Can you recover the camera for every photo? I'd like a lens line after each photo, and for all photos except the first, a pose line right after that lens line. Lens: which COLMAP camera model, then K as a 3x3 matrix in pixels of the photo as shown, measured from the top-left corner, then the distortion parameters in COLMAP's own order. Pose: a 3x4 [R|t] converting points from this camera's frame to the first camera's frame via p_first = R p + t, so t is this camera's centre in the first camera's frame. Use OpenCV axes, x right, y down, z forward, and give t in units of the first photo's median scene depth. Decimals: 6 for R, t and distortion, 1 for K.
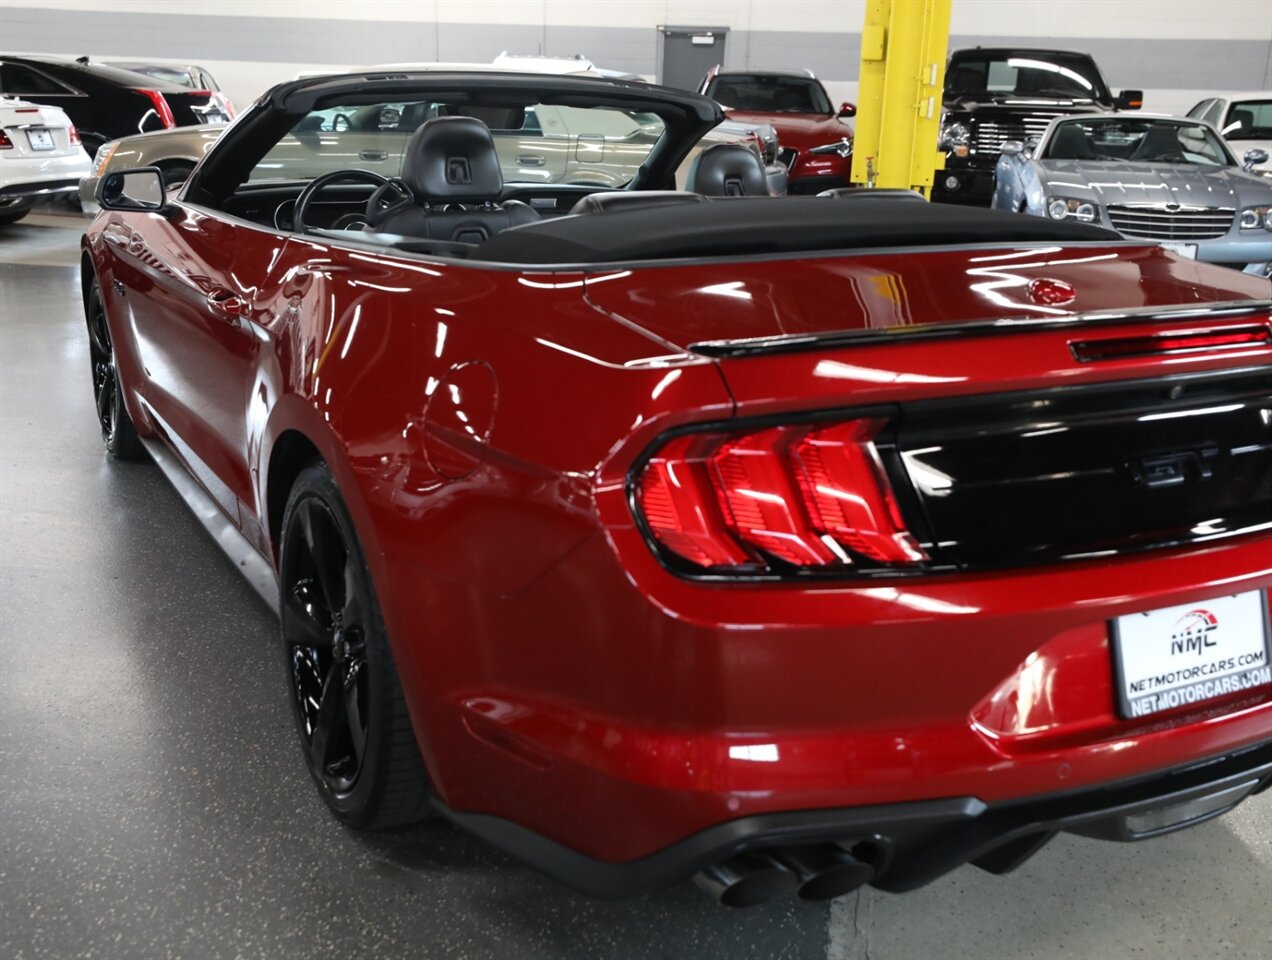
lens RADIAL K [[1327.4, 0, 636.0], [0, 1327.4, 480.0], [0, 0, 1]] dist [0.036509, 0.012906]
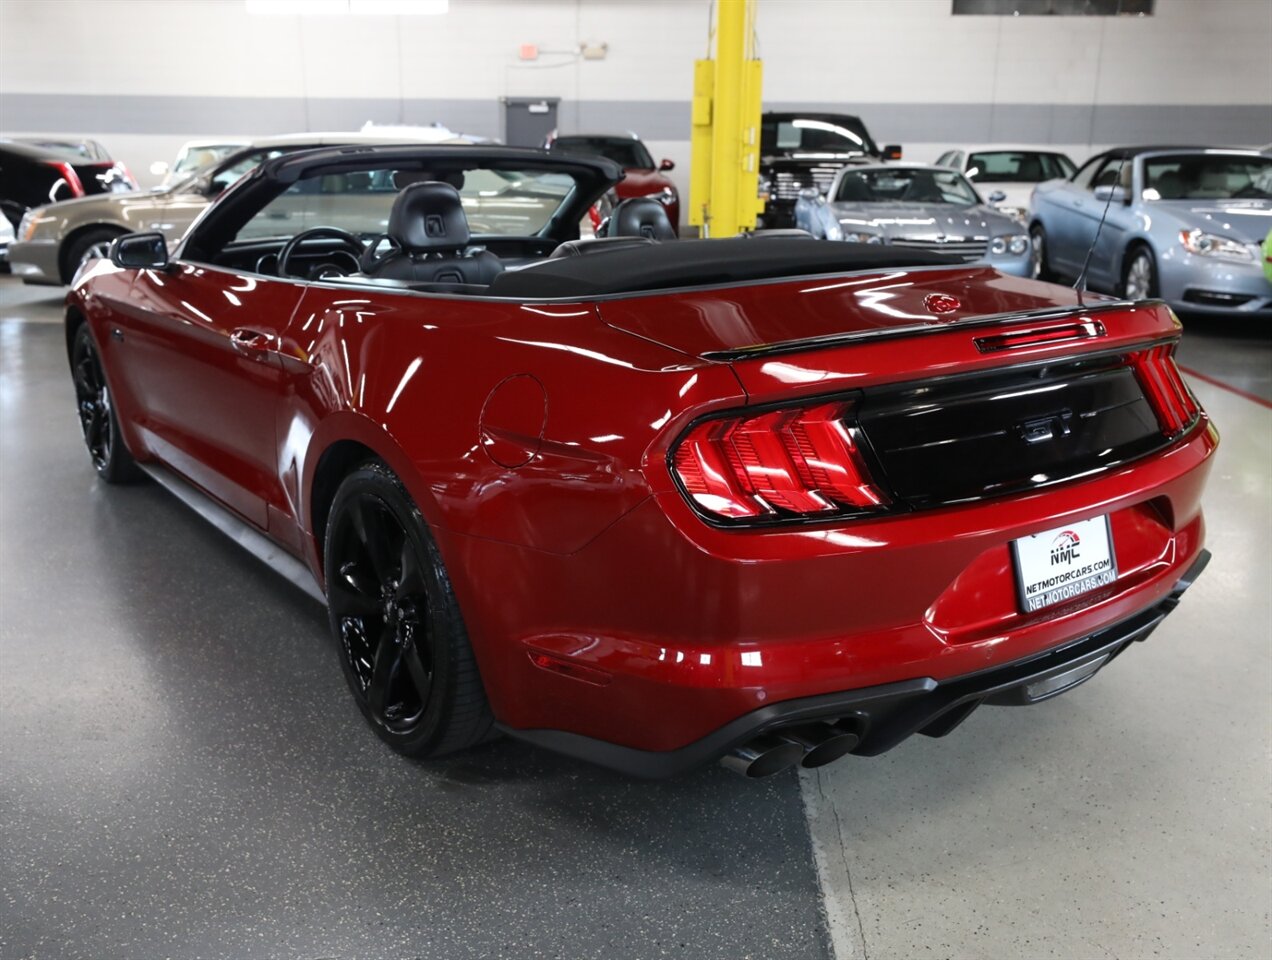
lens RADIAL K [[1132.7, 0, 636.0], [0, 1132.7, 480.0], [0, 0, 1]] dist [0.008592, 0.020174]
pose [[0.990301, -0.059116, 0.125738, -0.096051], [0.059266, 0.998239, 0.002547, 0.009555], [-0.125667, 0.004929, 0.992060, -0.058195]]
